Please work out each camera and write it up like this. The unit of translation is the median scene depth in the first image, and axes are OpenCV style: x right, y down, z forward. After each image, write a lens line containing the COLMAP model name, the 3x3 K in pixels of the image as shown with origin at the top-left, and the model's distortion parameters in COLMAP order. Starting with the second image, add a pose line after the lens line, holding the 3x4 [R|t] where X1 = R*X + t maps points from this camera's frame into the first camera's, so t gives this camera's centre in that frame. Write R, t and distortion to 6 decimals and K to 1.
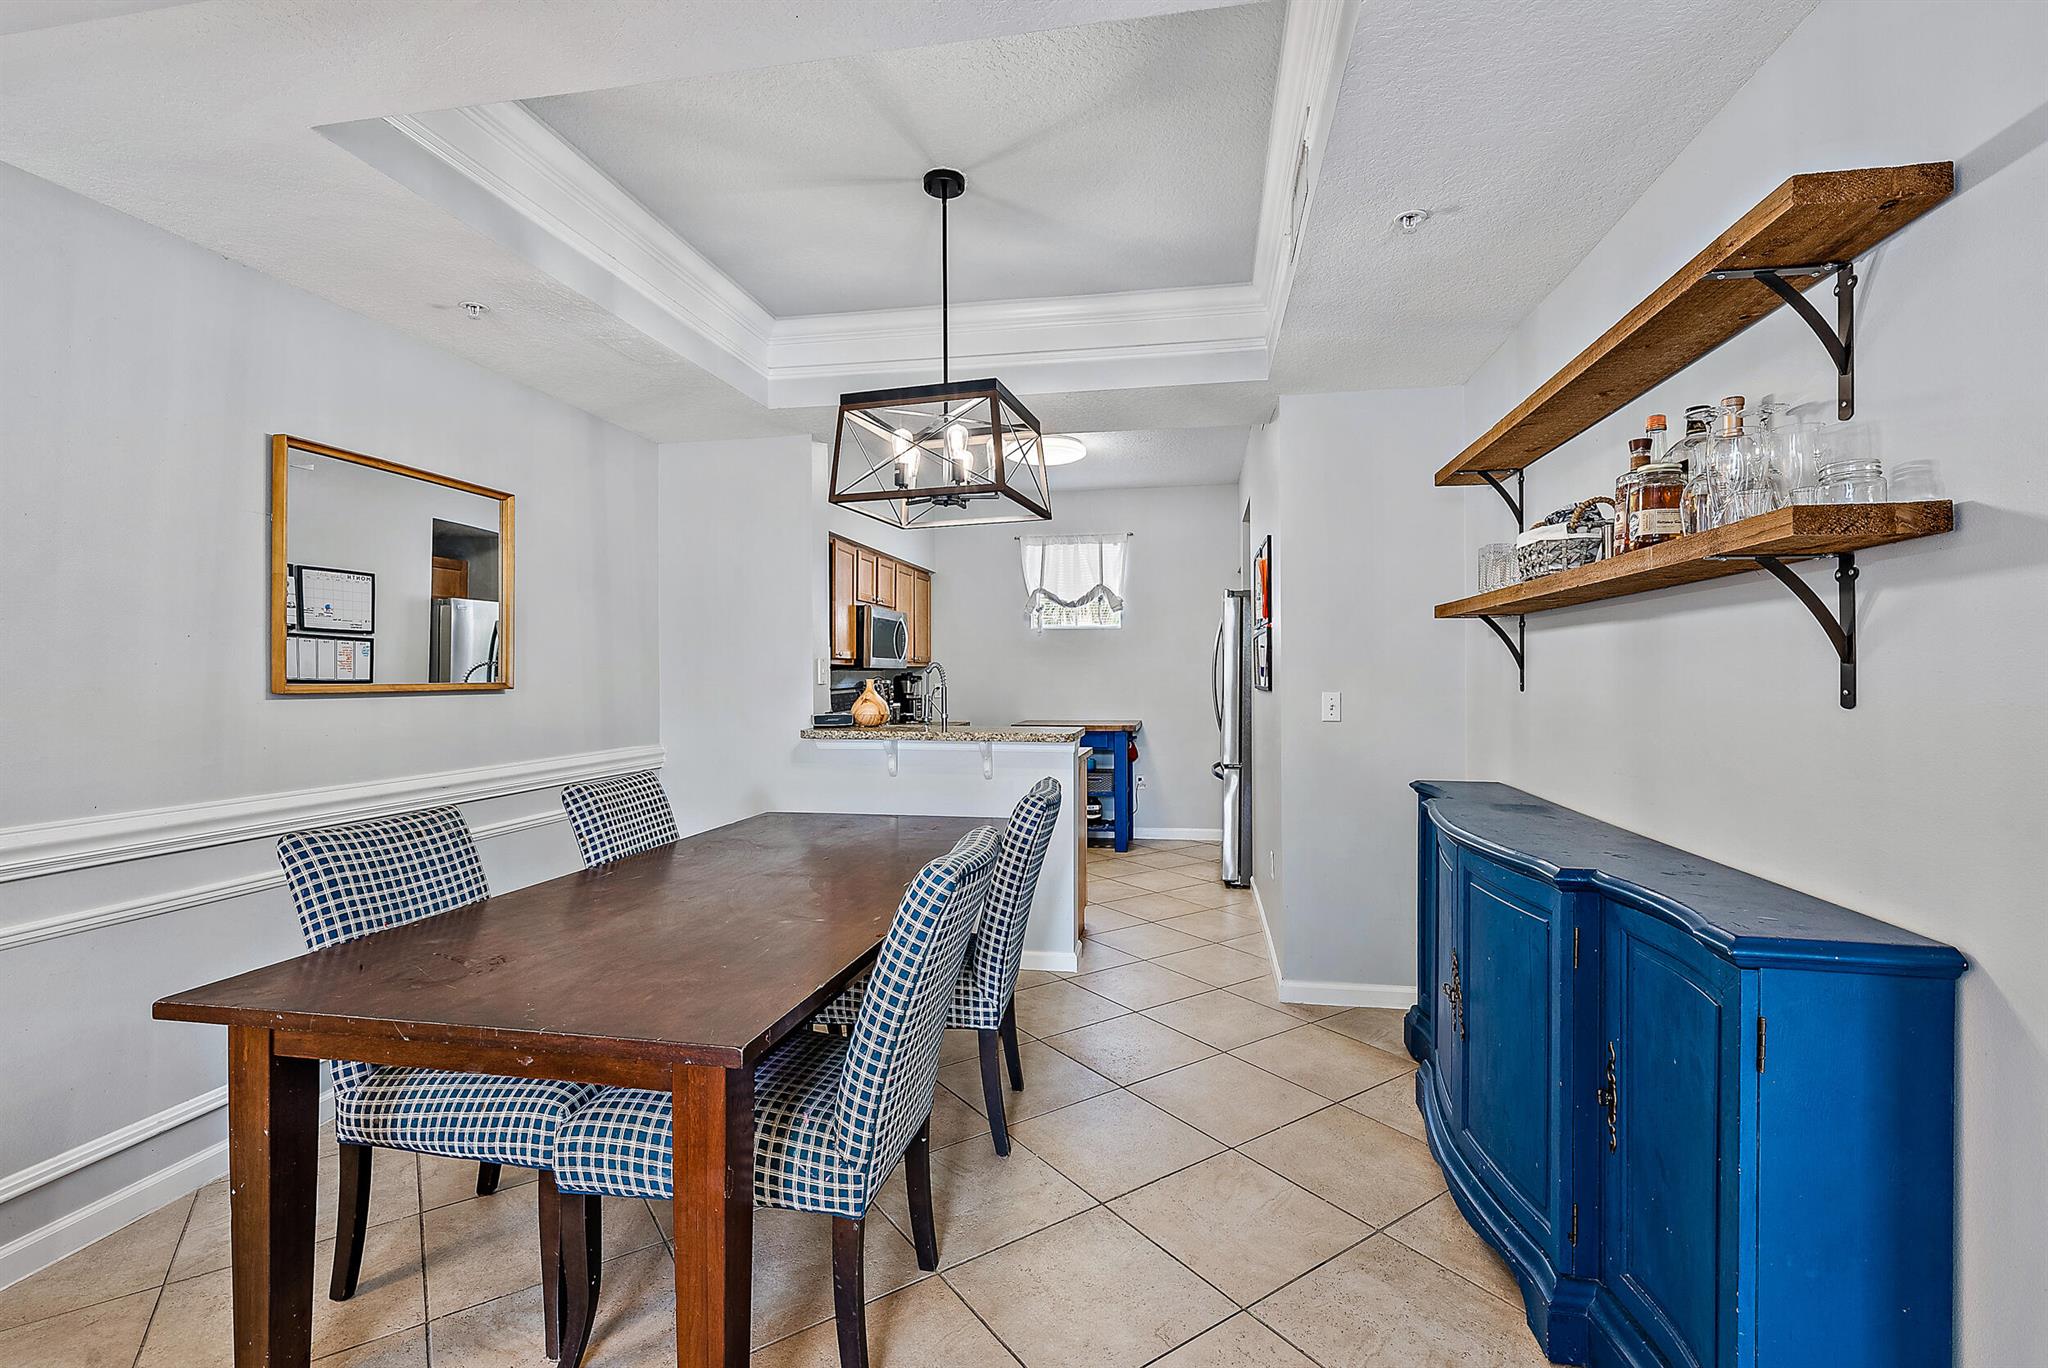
lens RADIAL K [[893.7, 0, 1011.4], [0, 893.7, 670.8], [0, 0, 1]] dist [0.000283, 0.000108]
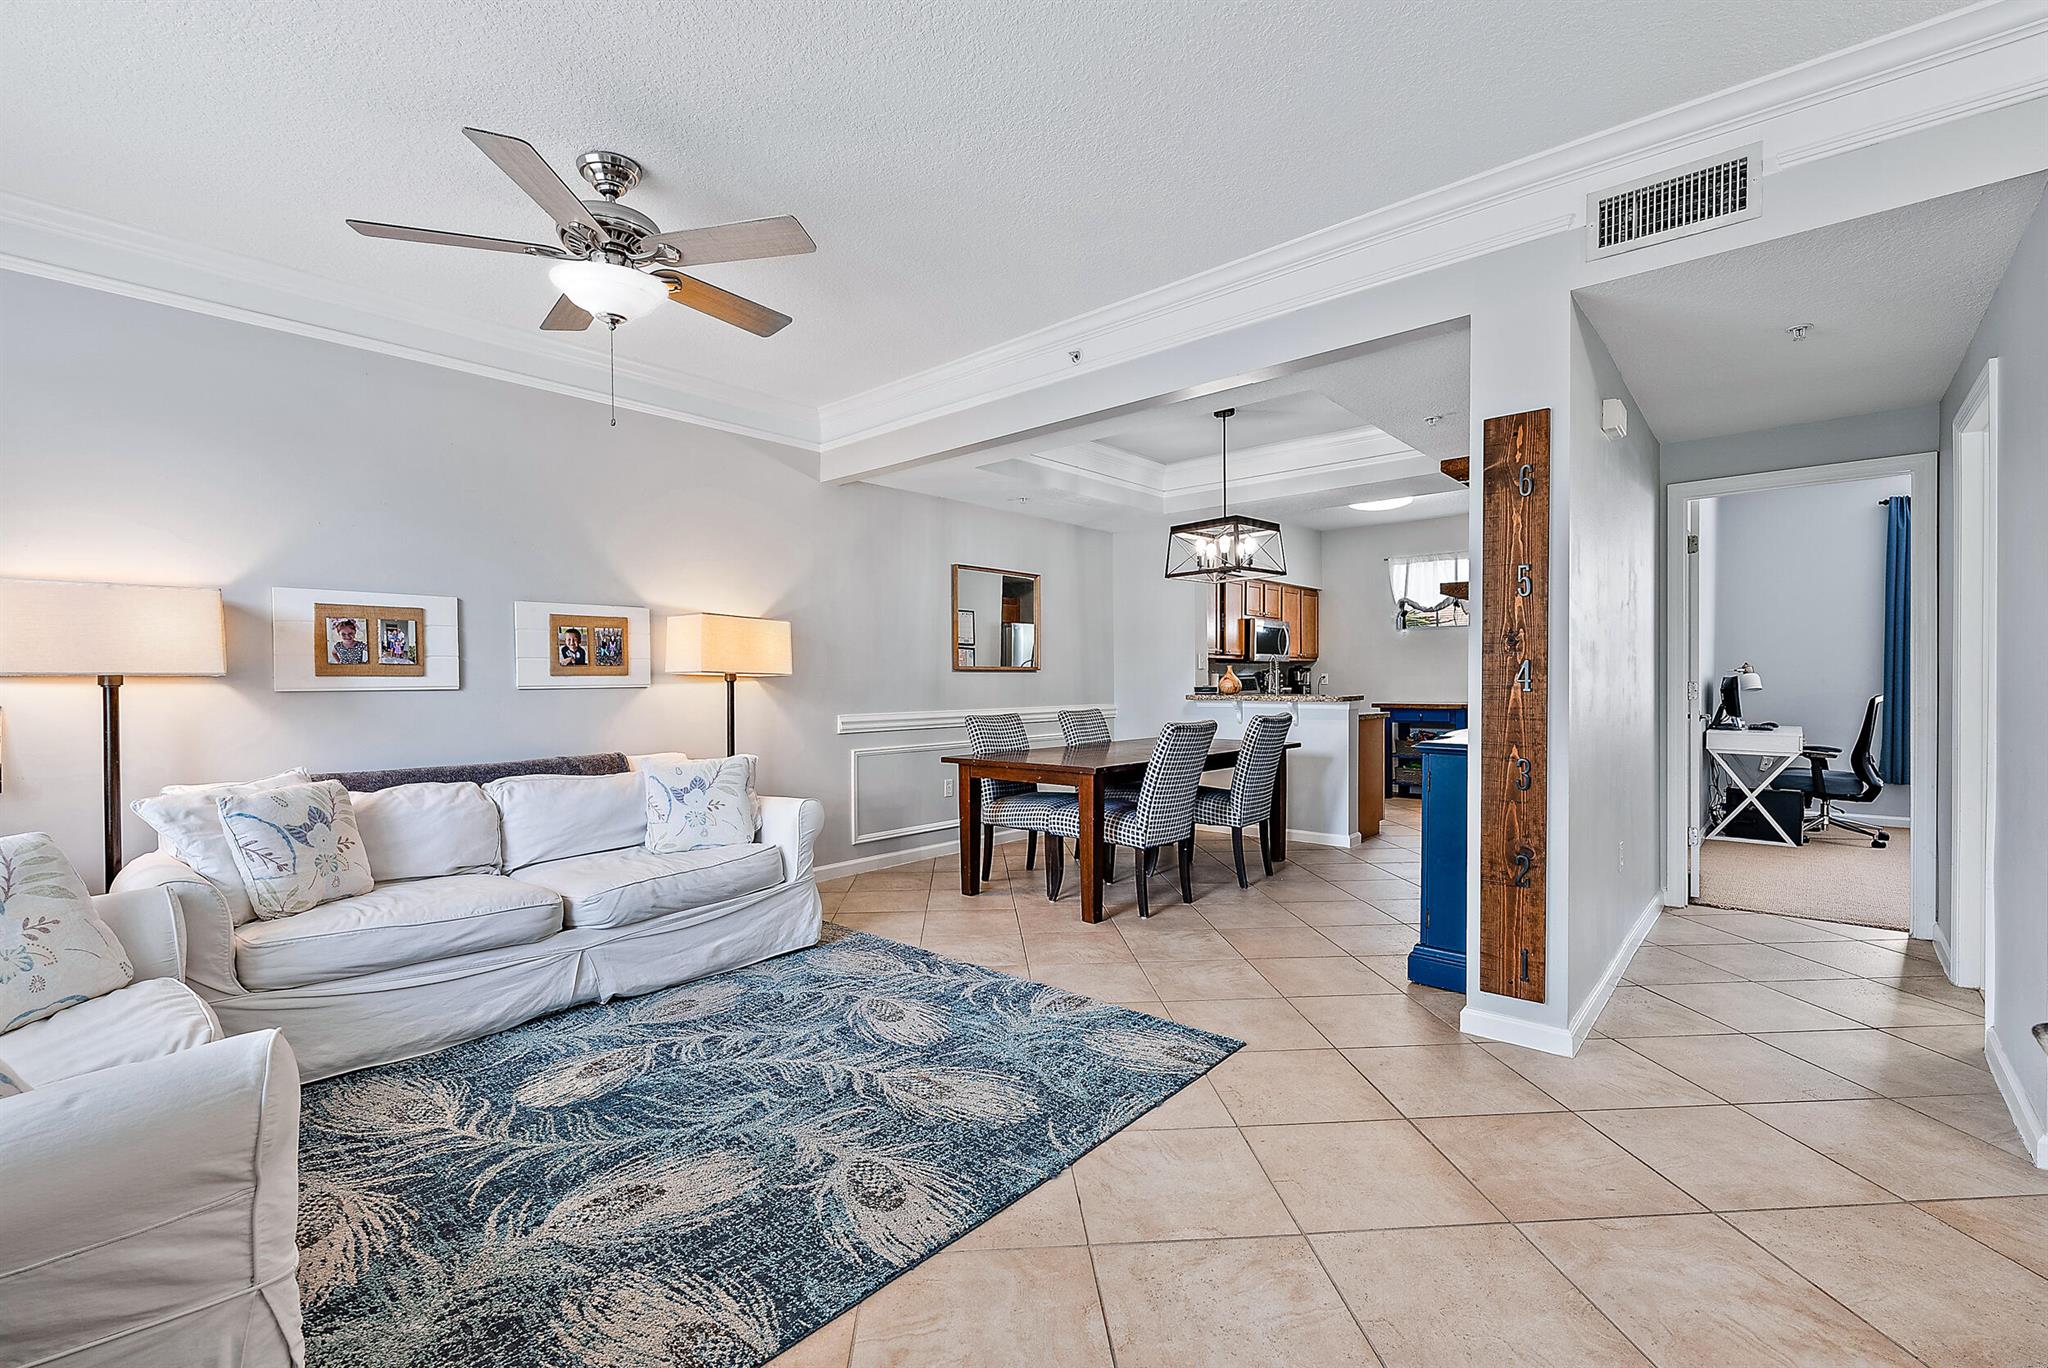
lens RADIAL K [[892.5, 0, 1026.4], [0, 892.5, 697.8], [0, 0, 1]] dist [-0.002328, 0.000200]
pose [[0.860630, 0.011091, -0.509109, 0.365182], [0.002270, 0.999669, 0.025614, 0.026141], [0.509225, -0.023200, 0.860321, -0.619213]]
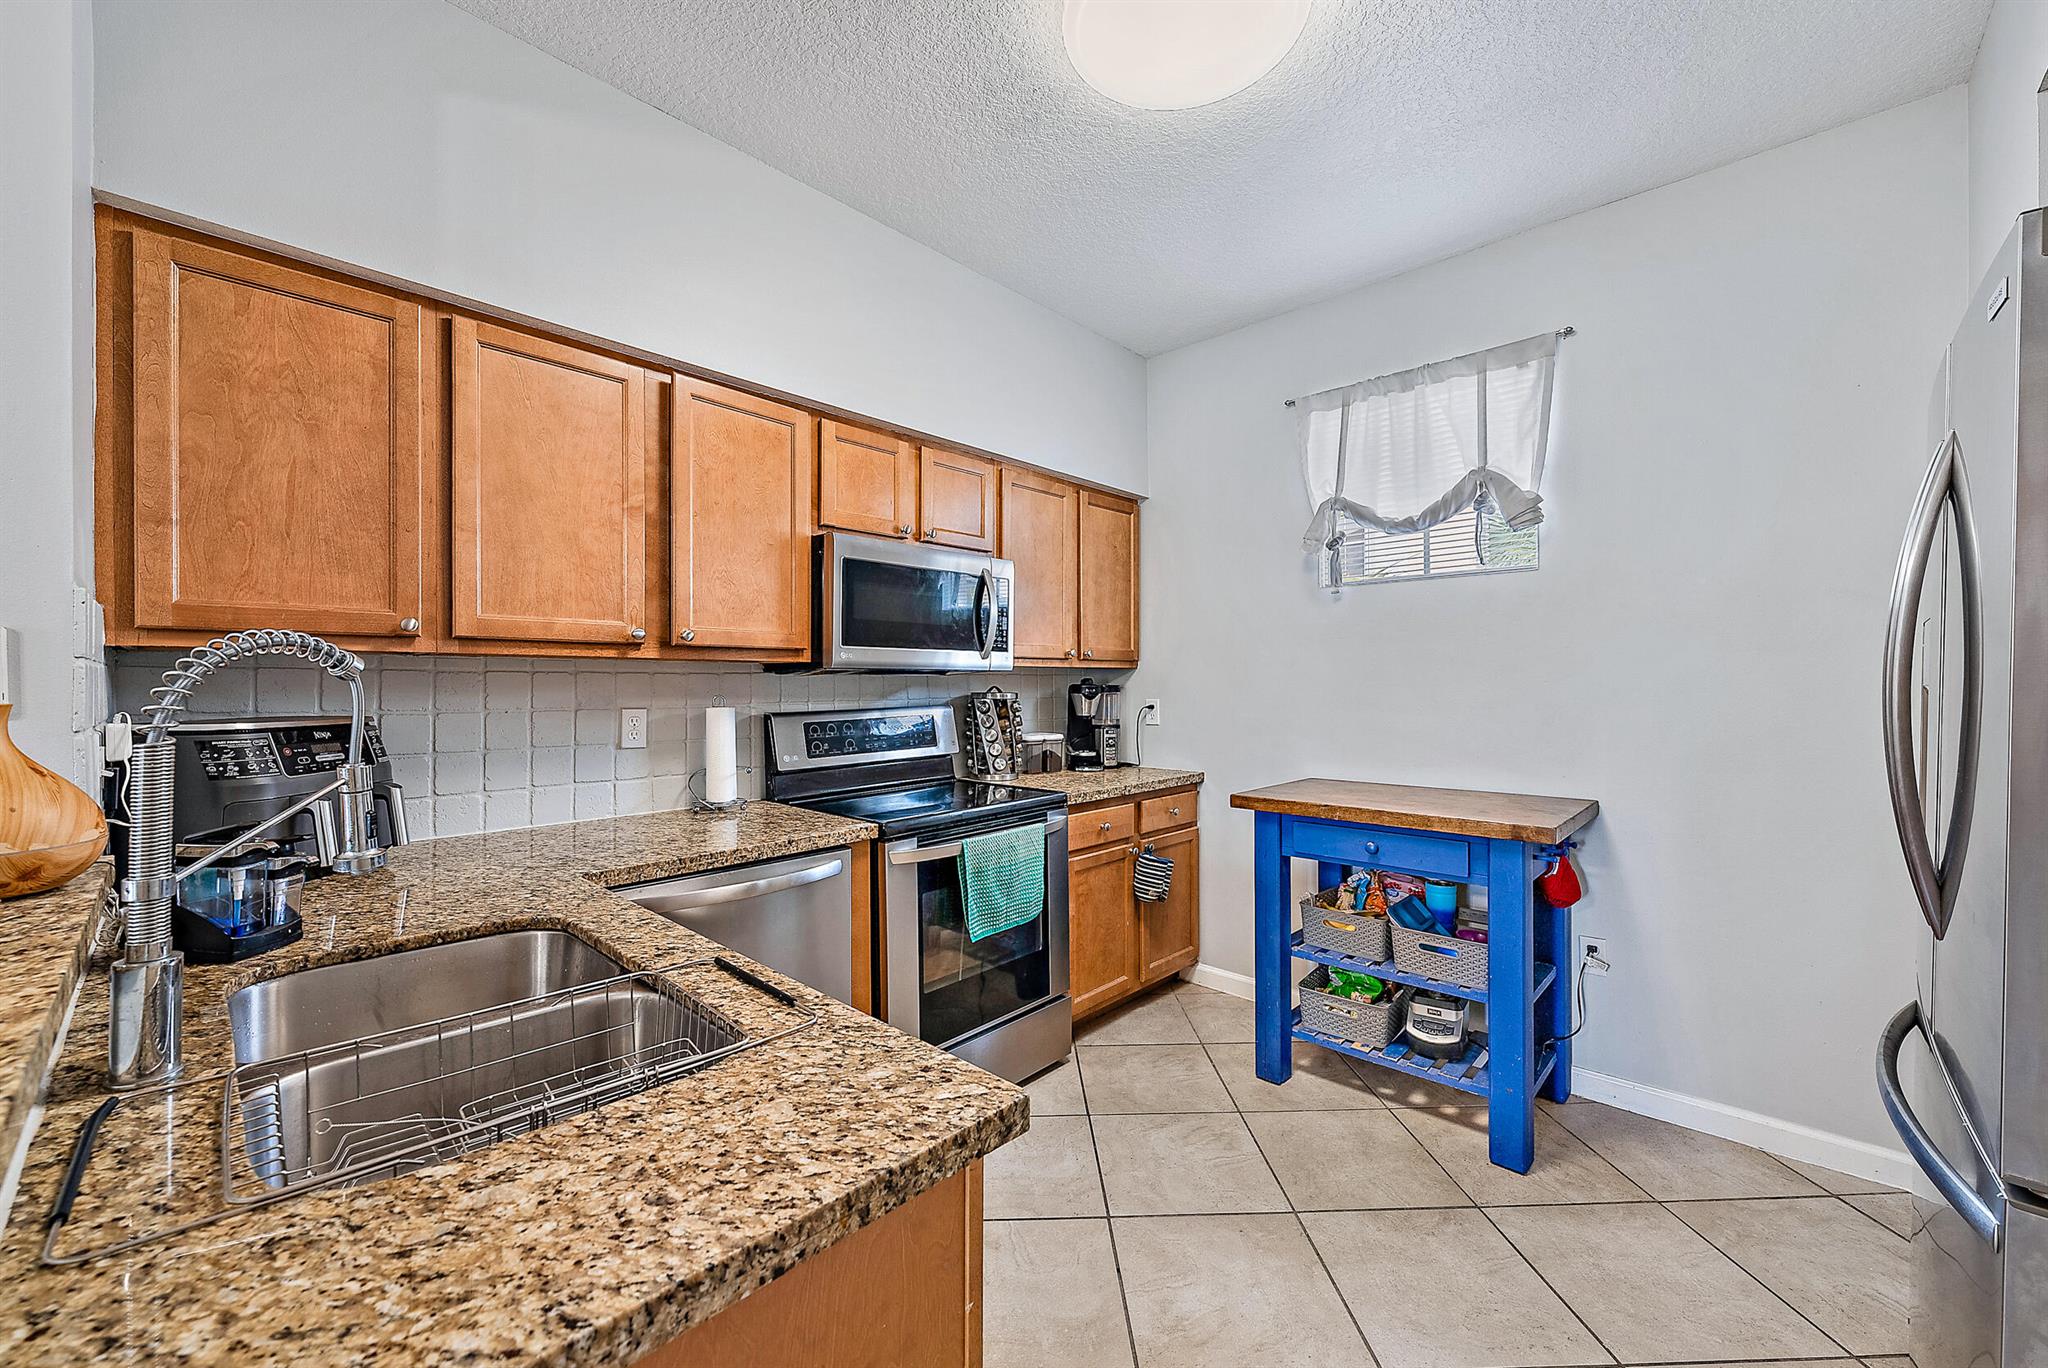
lens RADIAL K [[797.7, 0, 1019.2], [0, 797.7, 681.6], [0, 0, 1]] dist [0.001524, -0.000058]
pose [[0.841653, 0.003151, -0.540009, 0.199053], [-0.001276, 0.999992, 0.003846, 0.003716], [0.540017, -0.002548, 0.841650, 0.936841]]
